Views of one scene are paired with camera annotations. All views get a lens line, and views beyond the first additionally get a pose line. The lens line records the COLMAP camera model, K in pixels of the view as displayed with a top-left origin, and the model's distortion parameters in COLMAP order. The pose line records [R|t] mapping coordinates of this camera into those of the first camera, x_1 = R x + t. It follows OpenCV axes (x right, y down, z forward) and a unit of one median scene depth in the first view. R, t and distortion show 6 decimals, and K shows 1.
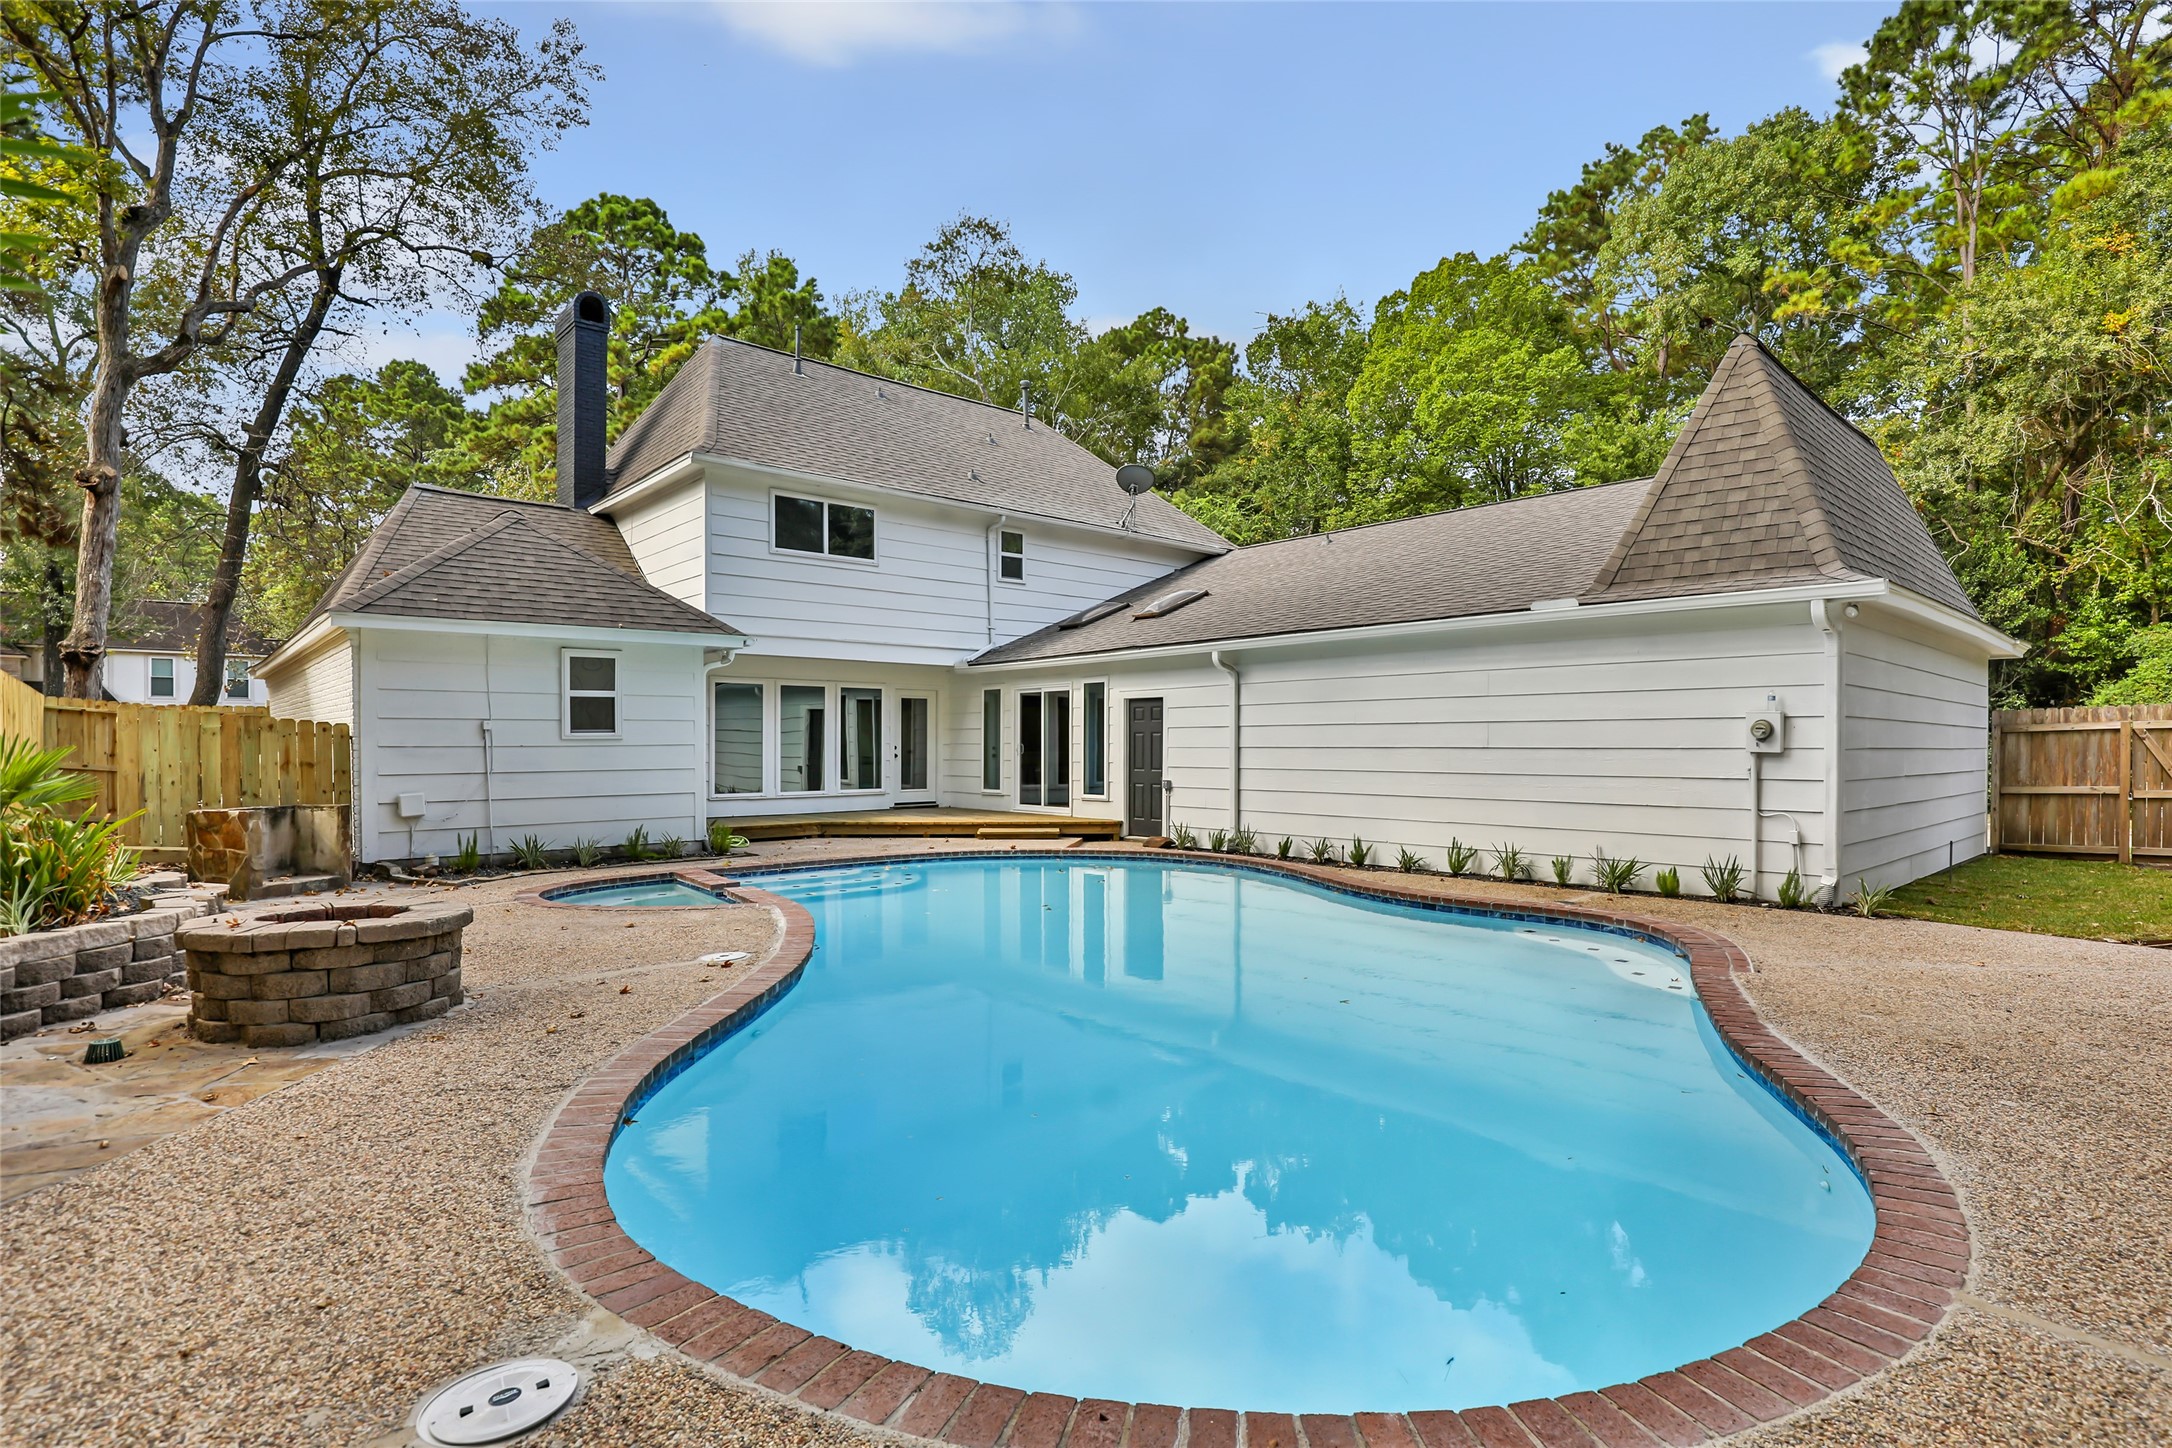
lens RADIAL K [[1050.7, 0, 1093.8], [0, 1050.7, 769.1], [0, 0, 1]] dist [-0.001509, -0.000273]
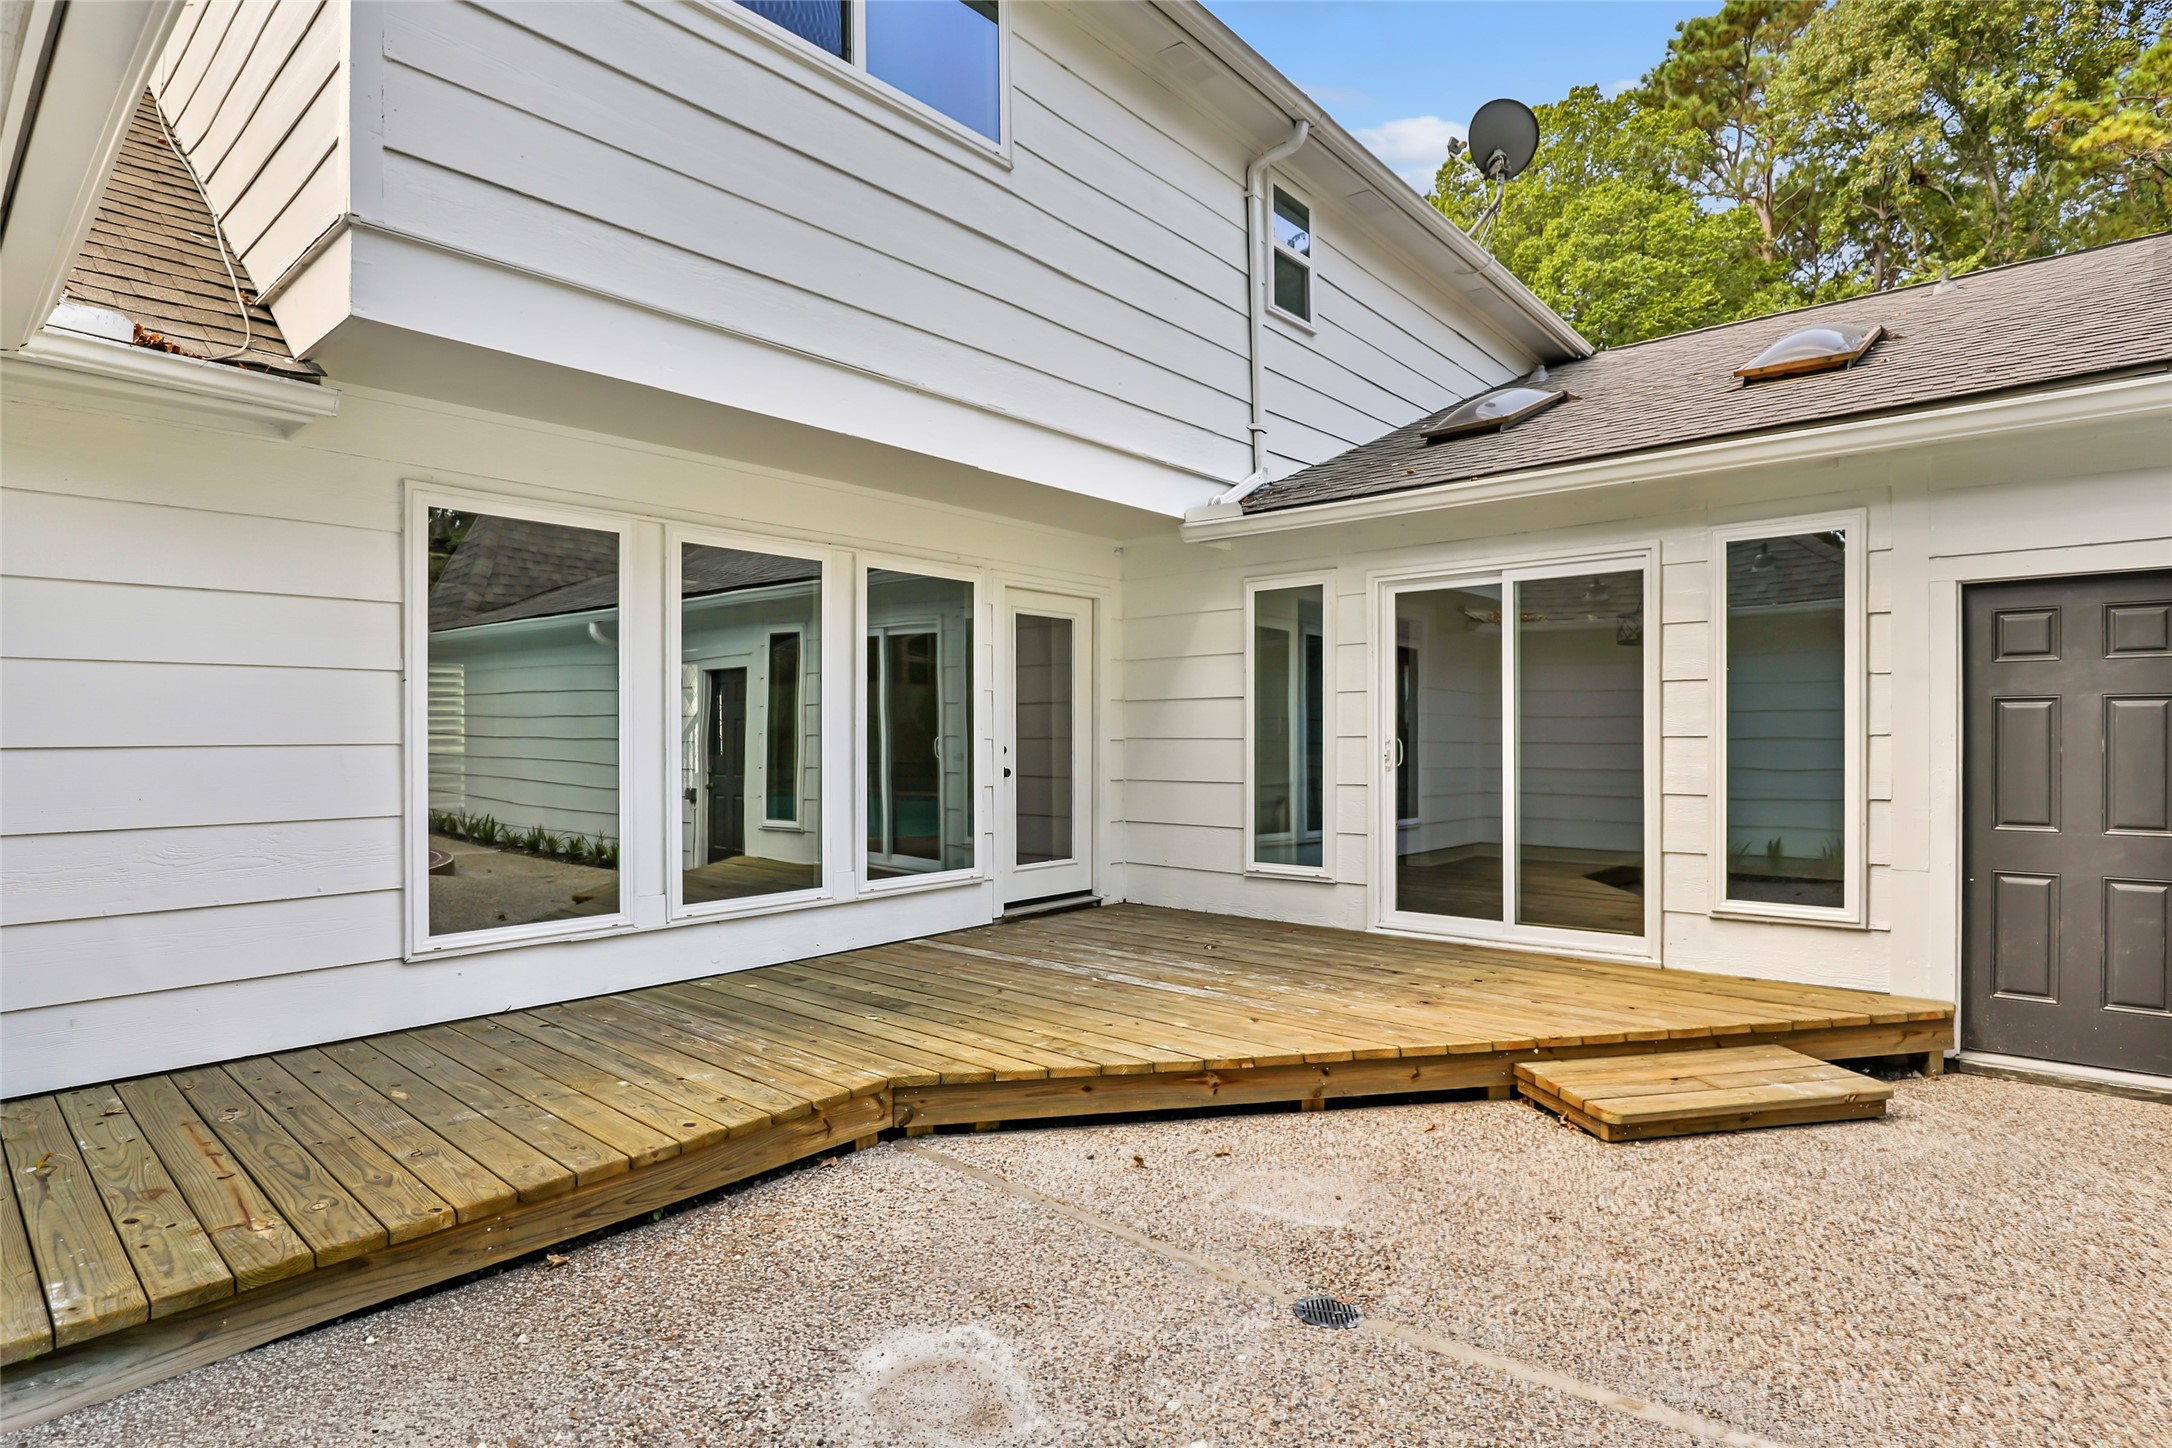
lens RADIAL K [[1129.2, 0, 1187.6], [0, 1129.2, 743.8], [0, 0, 1]] dist [0.000579, 0.000495]
pose [[0.983049, -0.009238, 0.183112, -0.203503], [0.012251, 0.999807, -0.015331, -0.016791], [-0.182935, 0.017314, 0.982973, 0.626886]]
